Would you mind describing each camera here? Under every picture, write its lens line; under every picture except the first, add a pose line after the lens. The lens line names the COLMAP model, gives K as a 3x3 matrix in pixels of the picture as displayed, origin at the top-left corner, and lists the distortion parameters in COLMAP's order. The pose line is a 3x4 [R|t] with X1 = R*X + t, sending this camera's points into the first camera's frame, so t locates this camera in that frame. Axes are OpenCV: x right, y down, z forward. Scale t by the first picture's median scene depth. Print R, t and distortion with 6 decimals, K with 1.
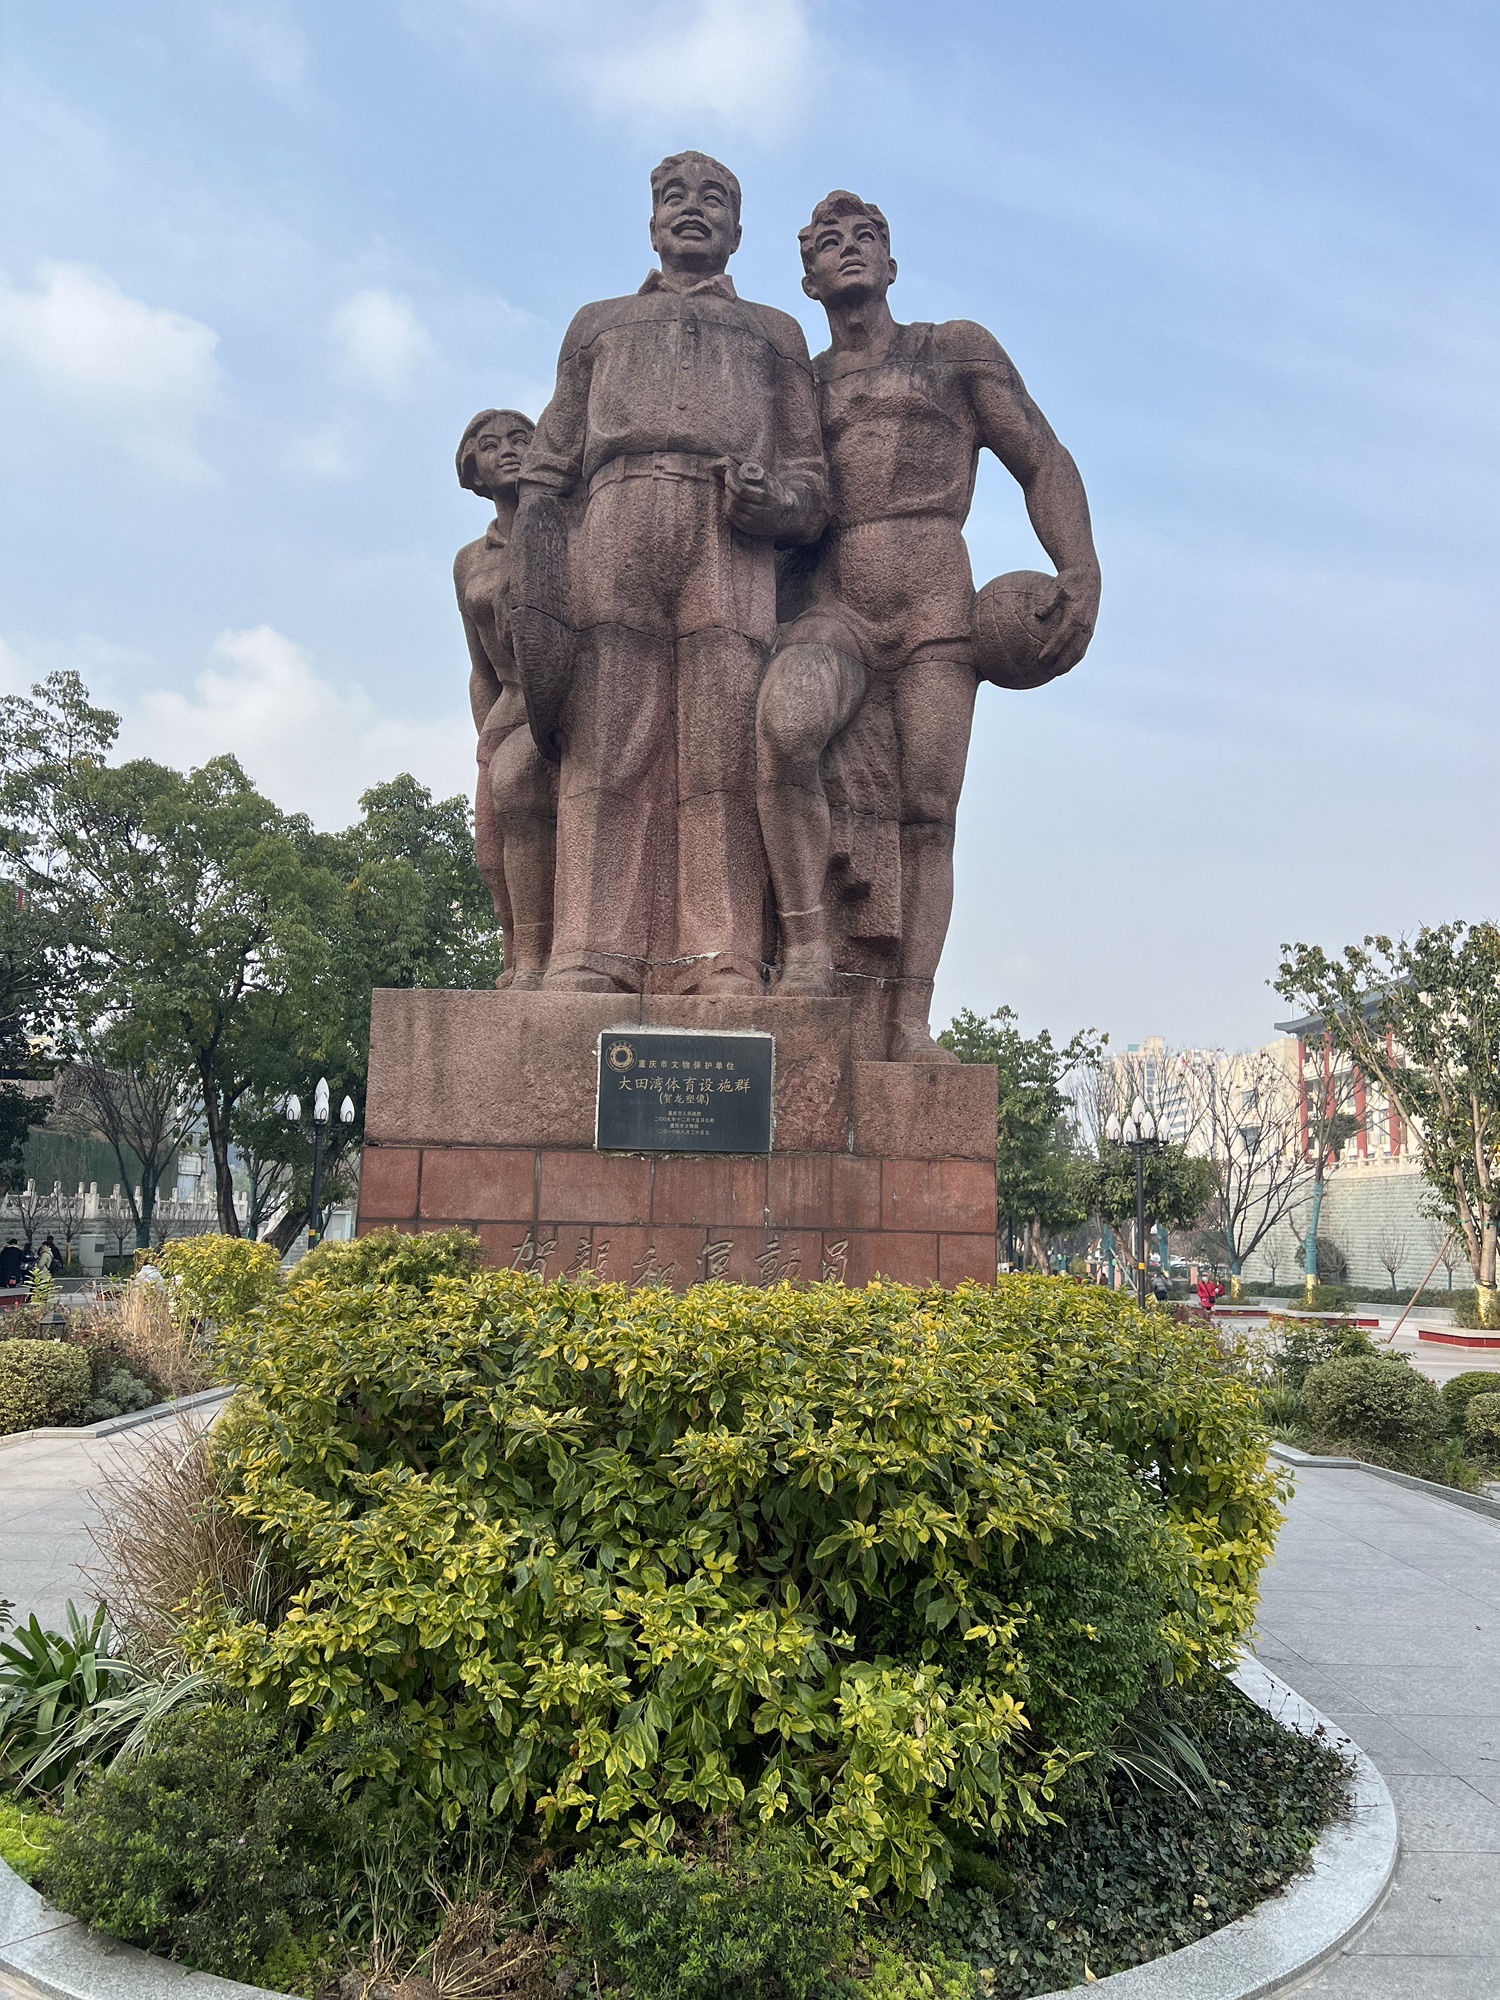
lens RADIAL K [[1498.4, 0, 750.2], [0, 1498.4, 1023.1], [0, 0, 1]] dist [0.131482, -0.265229]
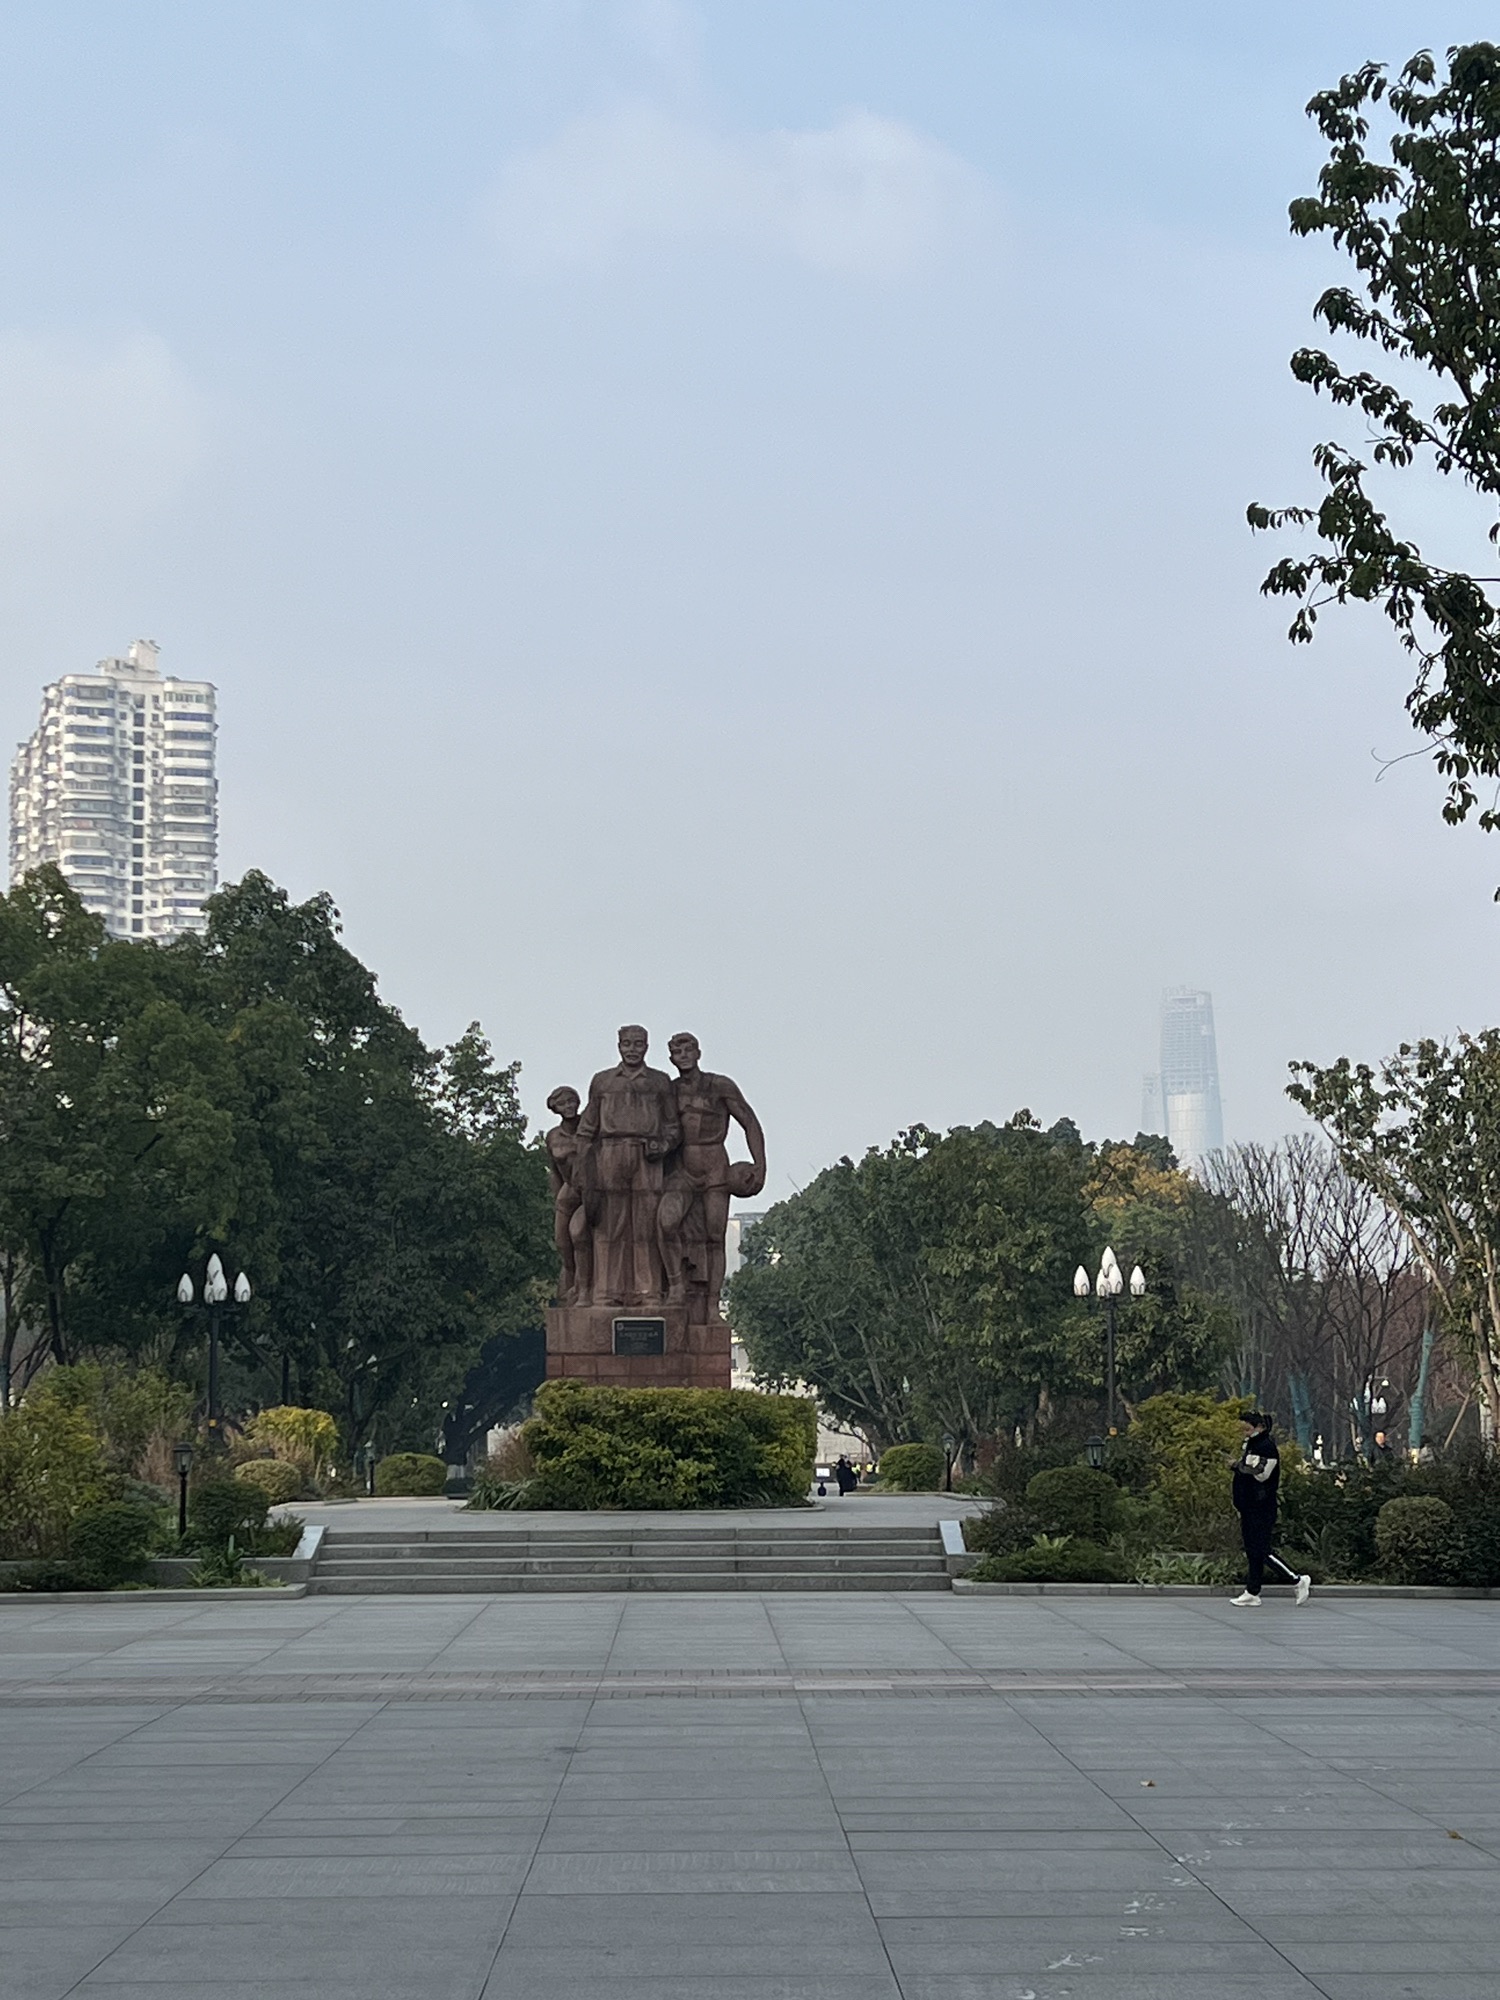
lens RADIAL K [[3485.8, 0, 751.4], [0, 3485.8, 1046.9], [0, 0, 1]] dist [0.063086, 0.031669]
pose [[0.999539, -0.028354, 0.010866, 0.127739], [0.028114, 0.999370, 0.021646, -0.688543], [-0.011473, -0.021331, 0.999707, -6.130462]]
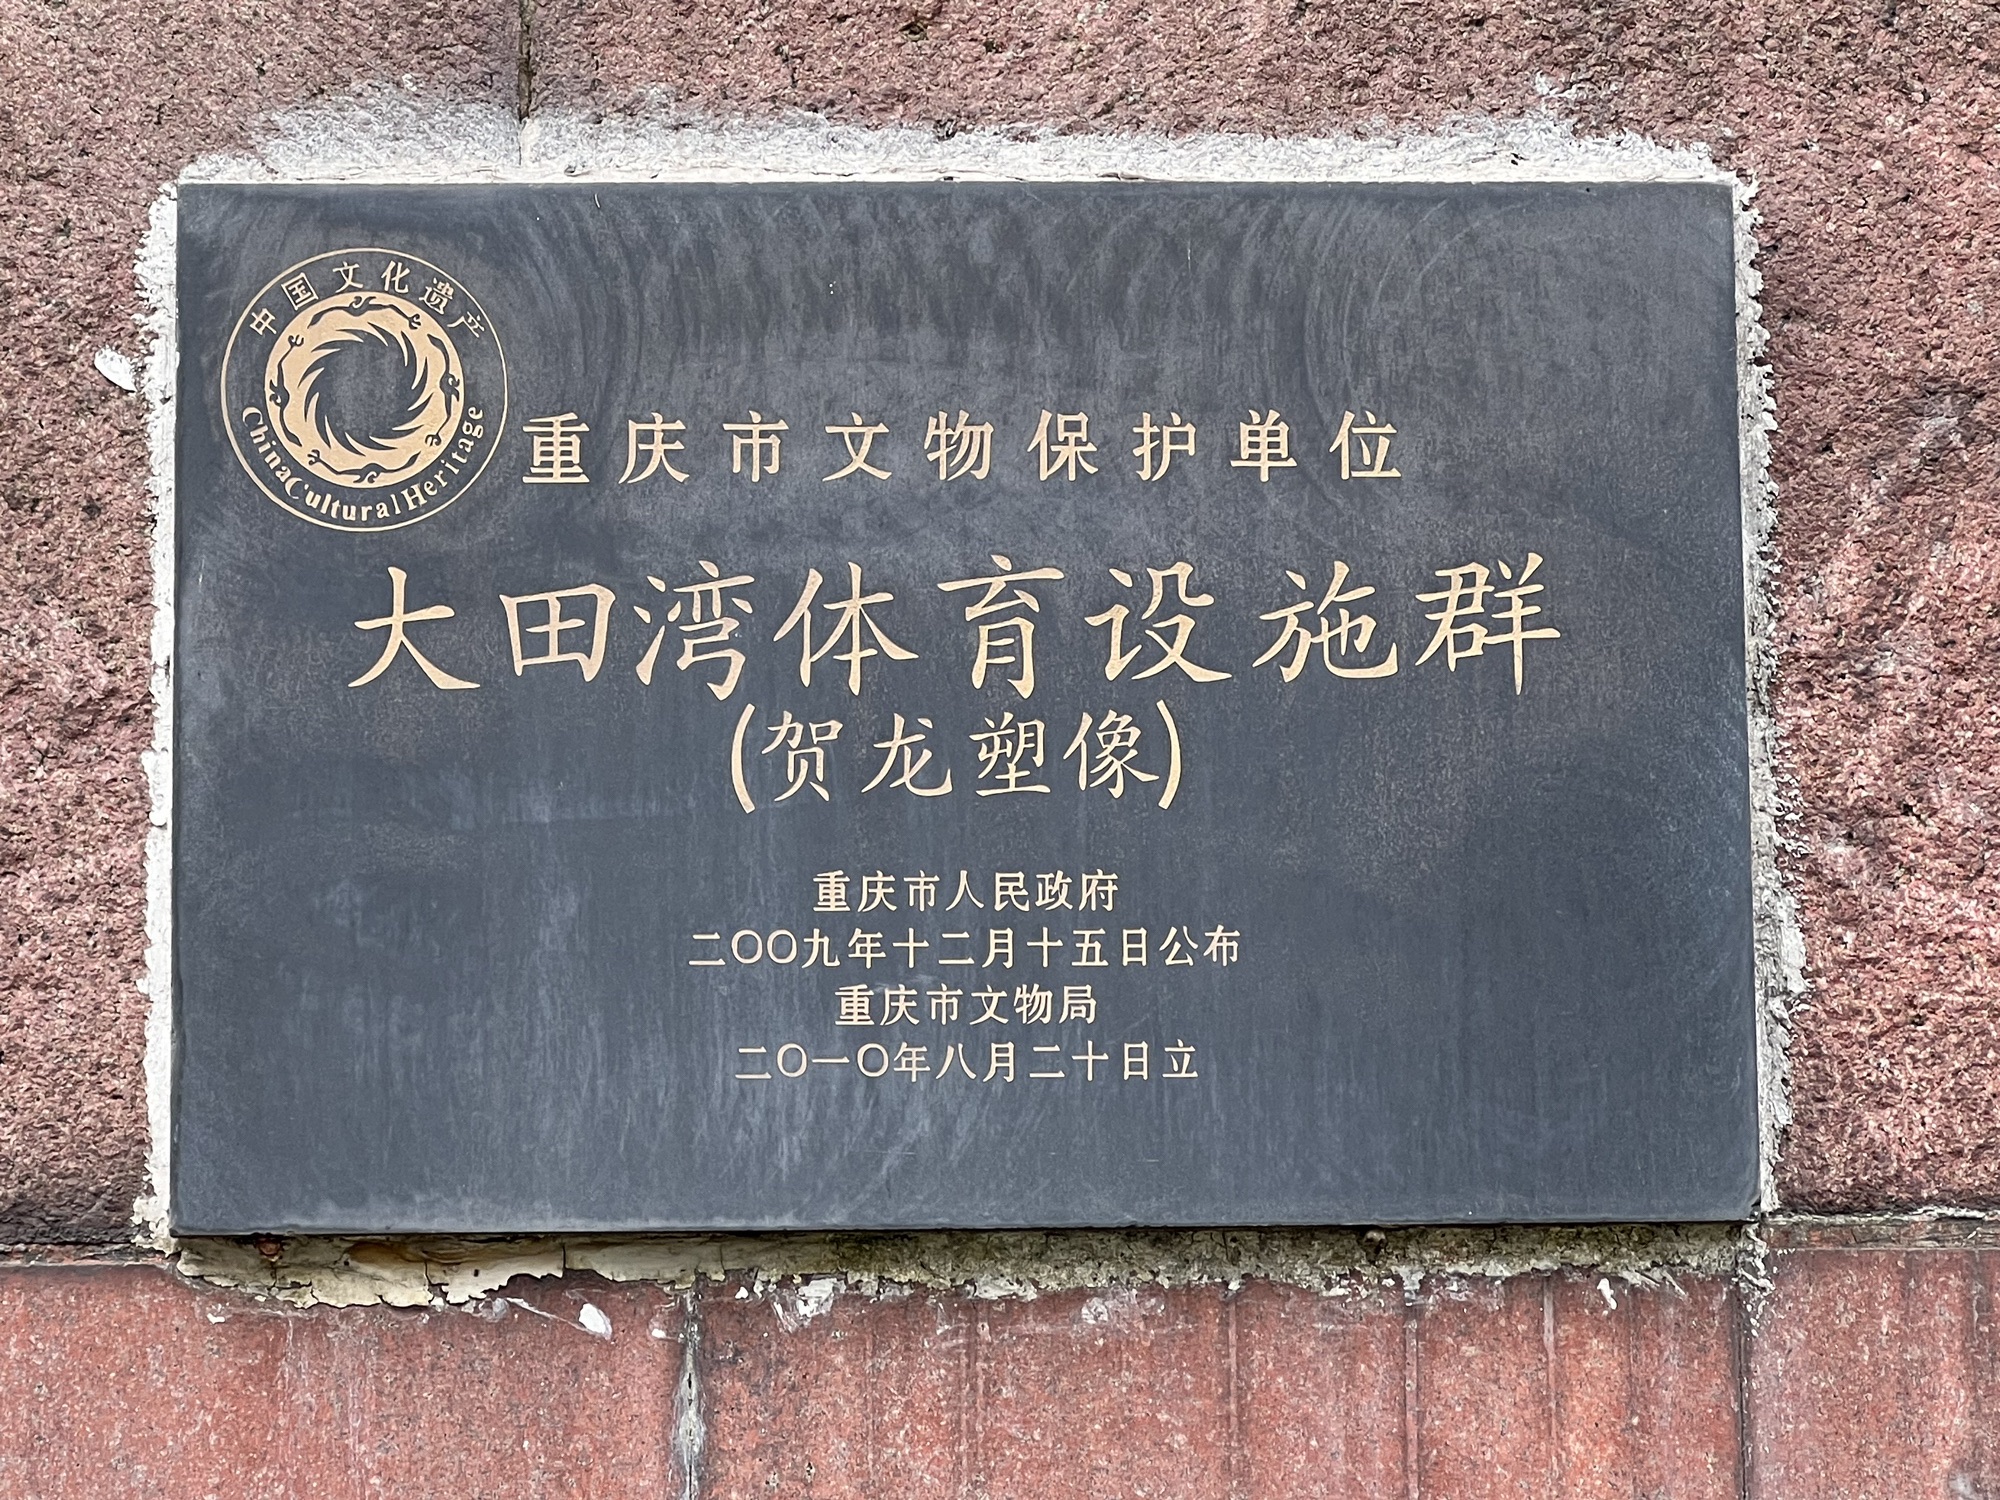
lens RADIAL K [[6532.7, 0, 1000.0], [0, 6532.7, 750.0], [0, 0, 1]] dist [-0.800830, 23.876024]
pose [[0.999290, -0.033831, 0.016587, -0.043118], [0.034461, 0.998632, -0.039316, 0.060879], [-0.015234, 0.039859, 0.999089, 0.469341]]
